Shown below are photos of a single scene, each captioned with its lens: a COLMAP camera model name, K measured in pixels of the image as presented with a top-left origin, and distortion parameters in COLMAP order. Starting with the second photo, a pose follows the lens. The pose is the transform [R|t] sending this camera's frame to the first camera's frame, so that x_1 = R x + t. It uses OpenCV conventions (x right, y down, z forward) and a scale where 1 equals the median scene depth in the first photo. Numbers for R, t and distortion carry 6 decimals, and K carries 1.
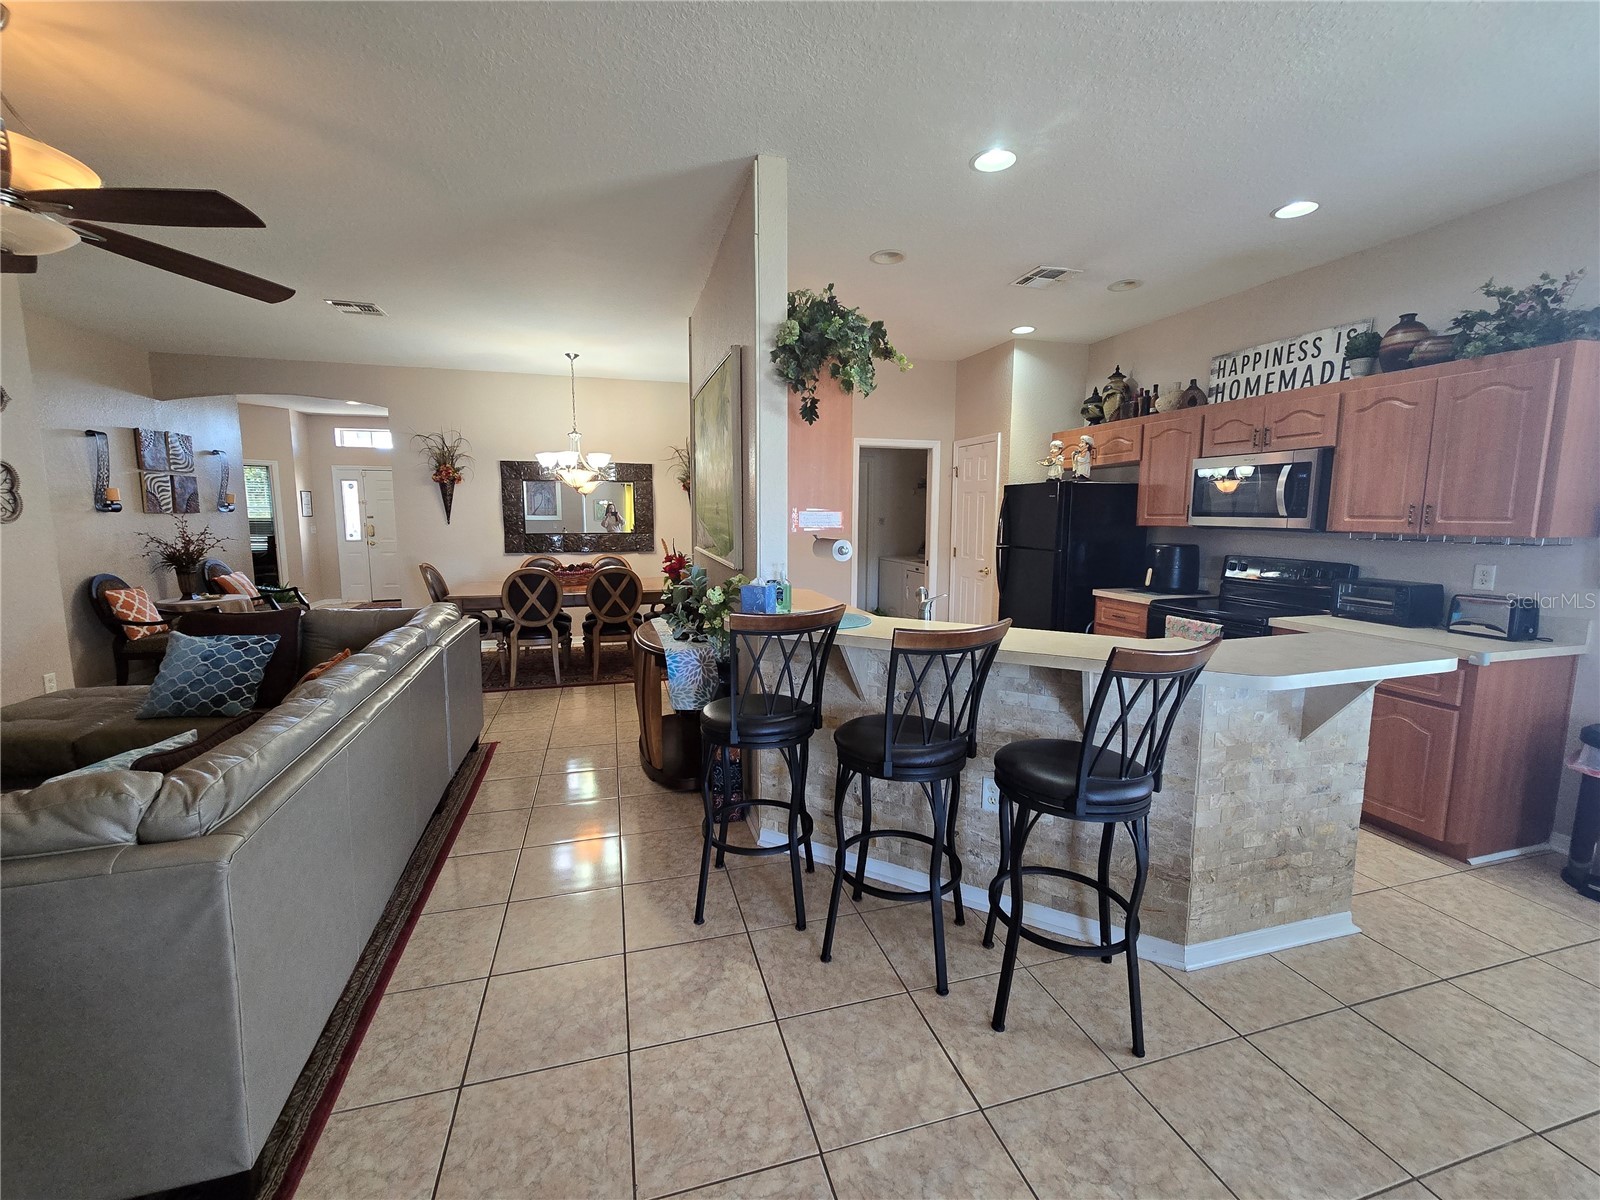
lens RADIAL K [[657.8, 0, 797.9], [0, 657.8, 593.1], [0, 0, 1]] dist [-0.000352, 0.000372]
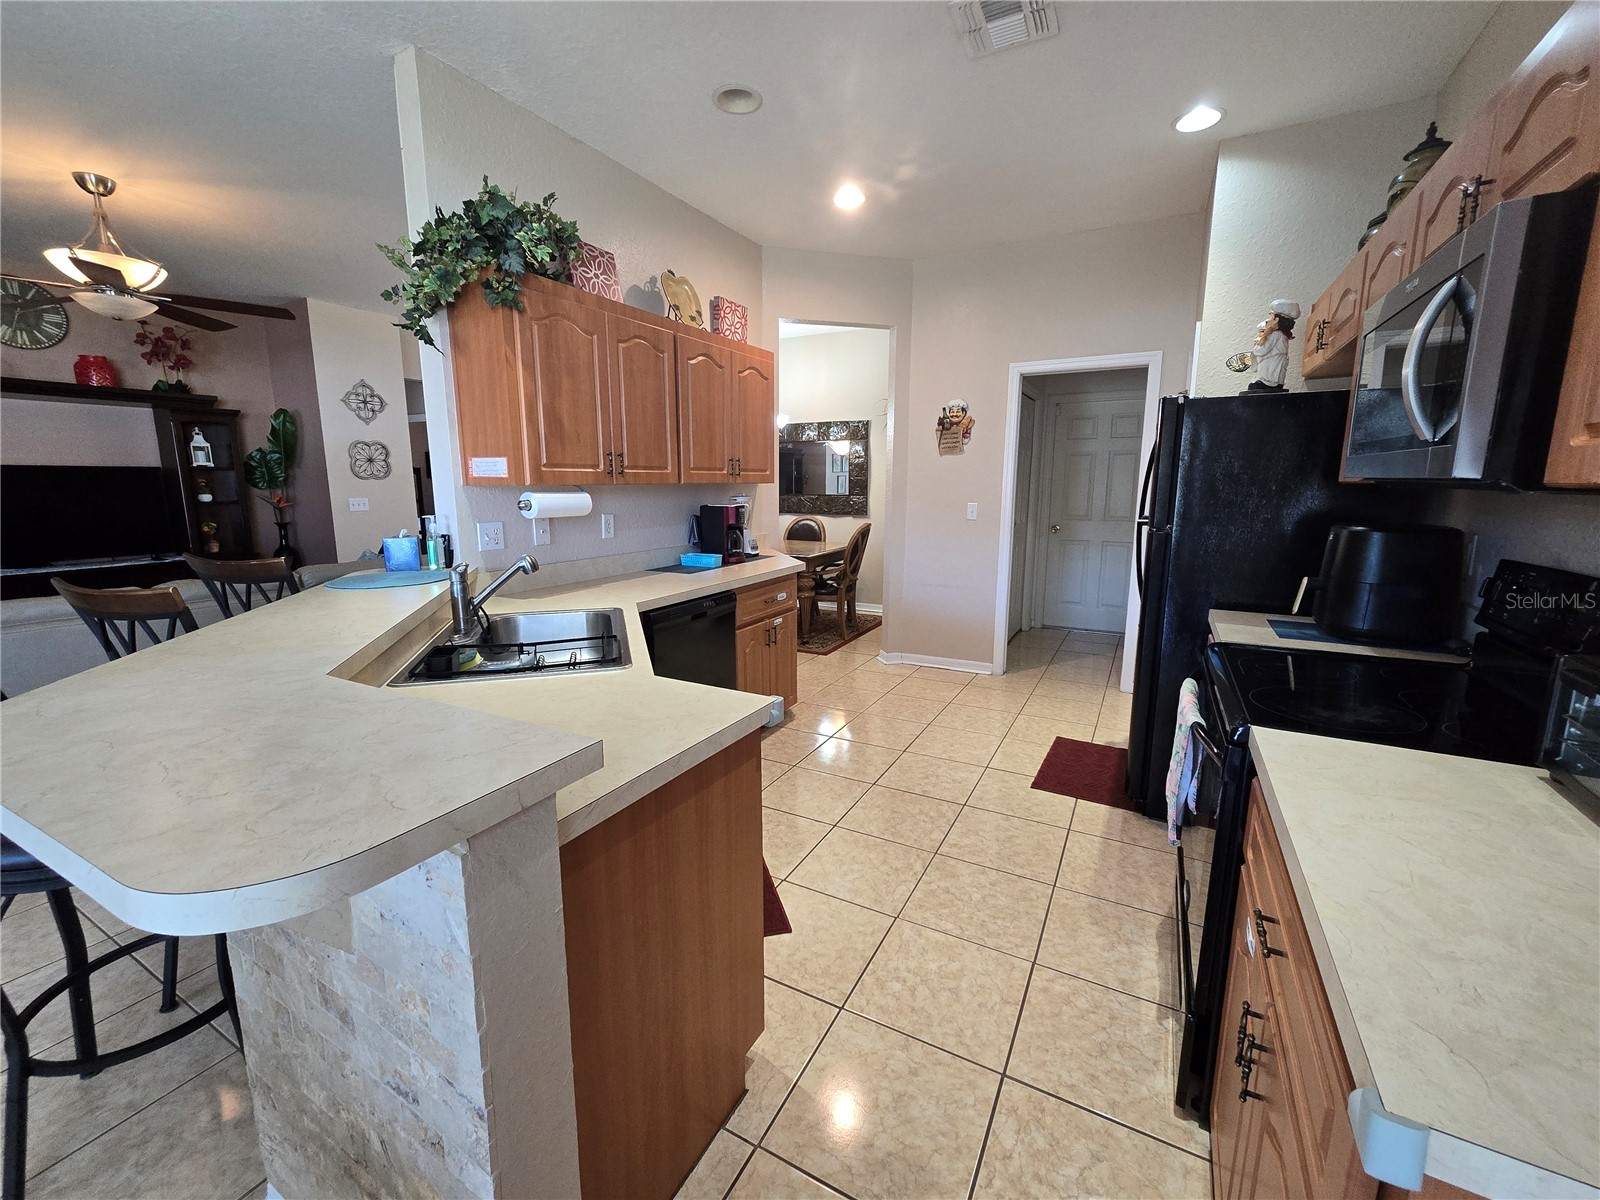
lens RADIAL K [[657.8, 0, 792.0], [0, 657.8, 596.1], [0, 0, 1]] dist [-0.000352, 0.000372]
pose [[0.705920, 0.119489, -0.698140, 0.657924], [-0.084454, 0.992835, 0.084532, -0.035889], [0.703238, -0.000712, 0.710954, 0.470845]]
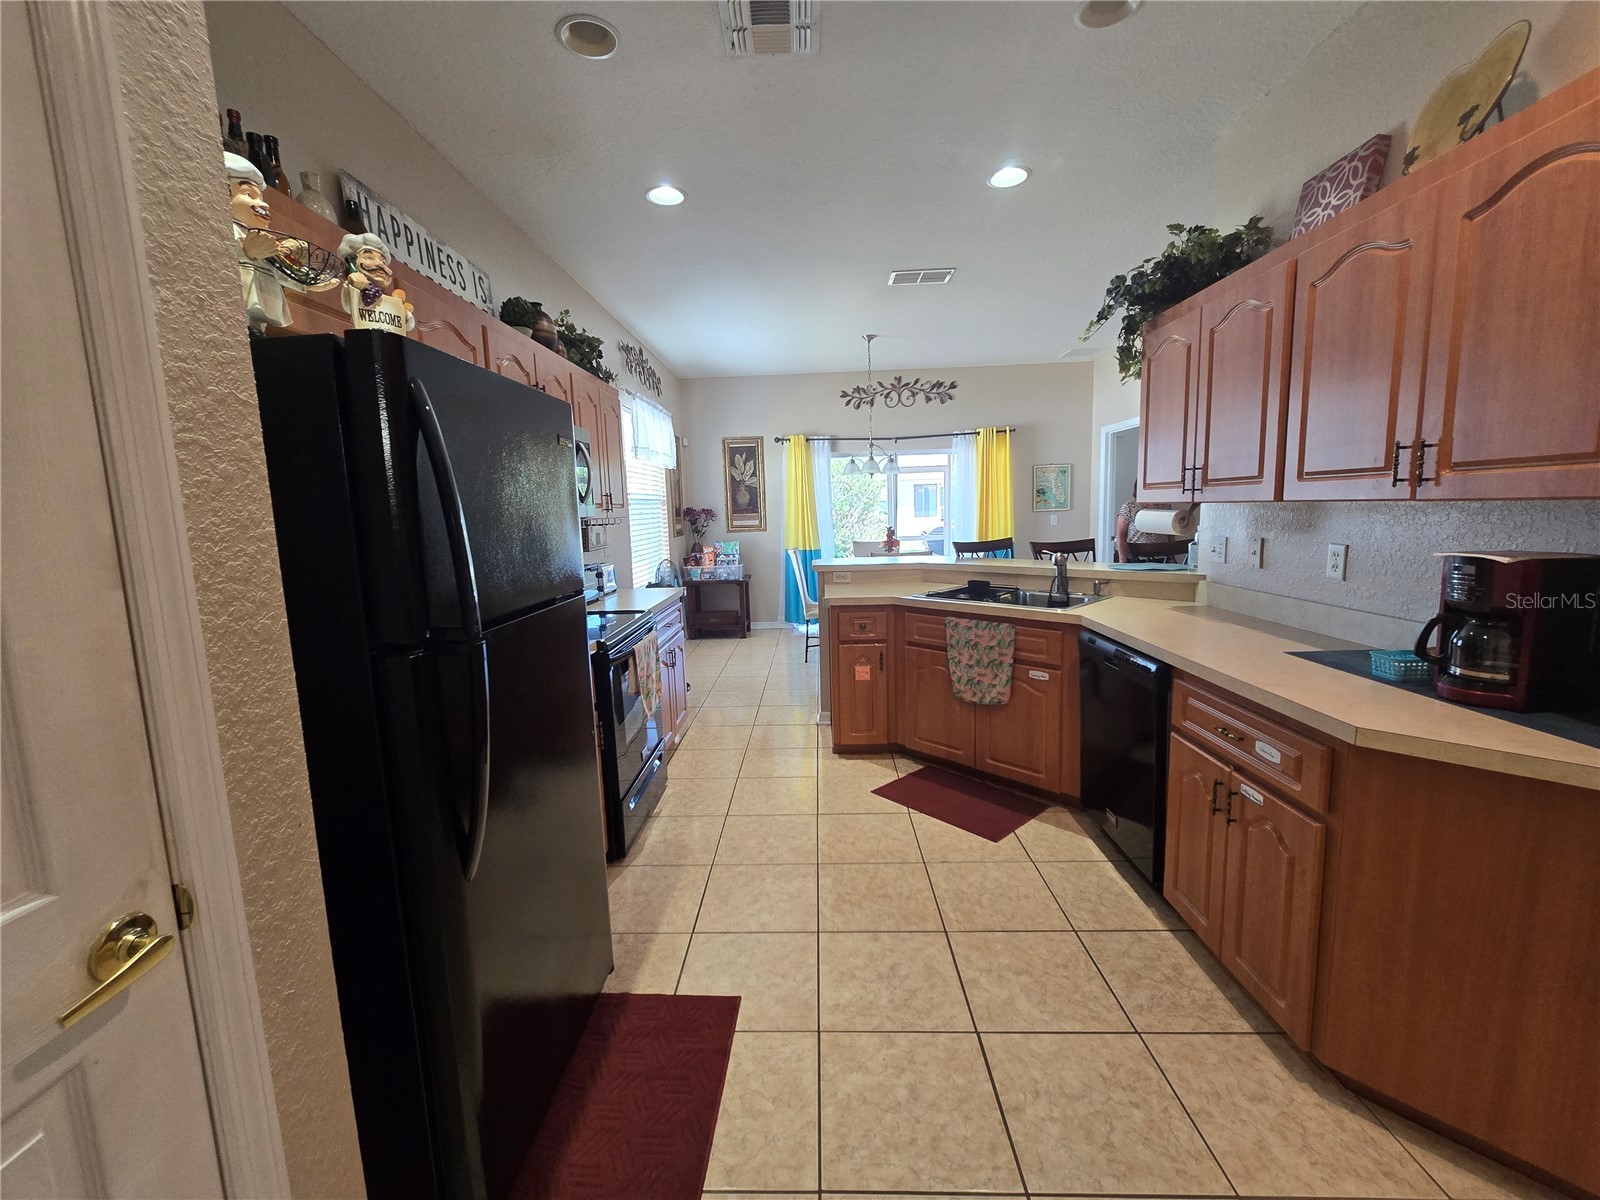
lens RADIAL K [[657.8, 0, 789.0], [0, 657.8, 598.6], [0, 0, 1]] dist [-0.000352, 0.000372]
pose [[-0.948983, -0.016490, 0.314896, 0.186725], [0.067505, 0.964855, 0.253963, -0.171620], [-0.308017, 0.262264, -0.914518, 1.517872]]
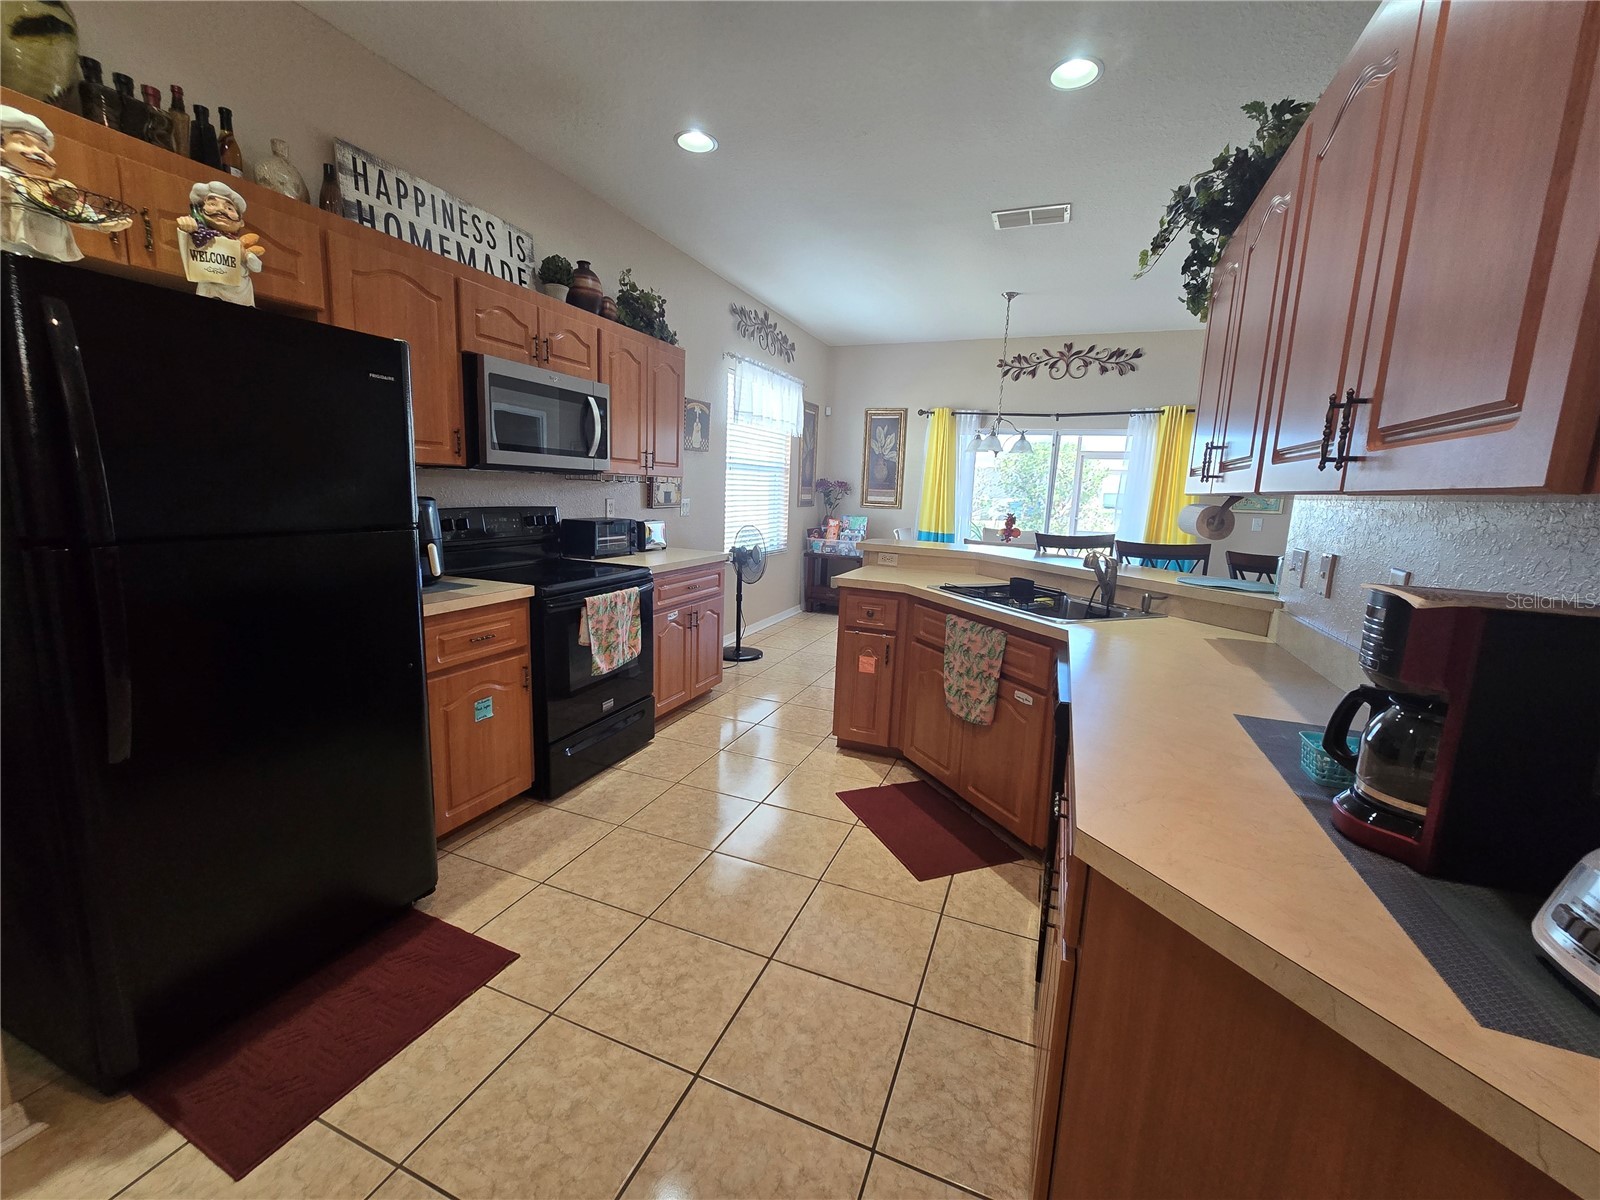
lens RADIAL K [[657.8, 0, 788.7], [0, 657.8, 597.2], [0, 0, 1]] dist [-0.000352, 0.000372]
pose [[-0.781318, -0.138570, 0.608556, -0.028422], [0.035592, 0.963563, 0.265103, -0.138788], [-0.623118, 0.228789, -0.747917, 1.346020]]
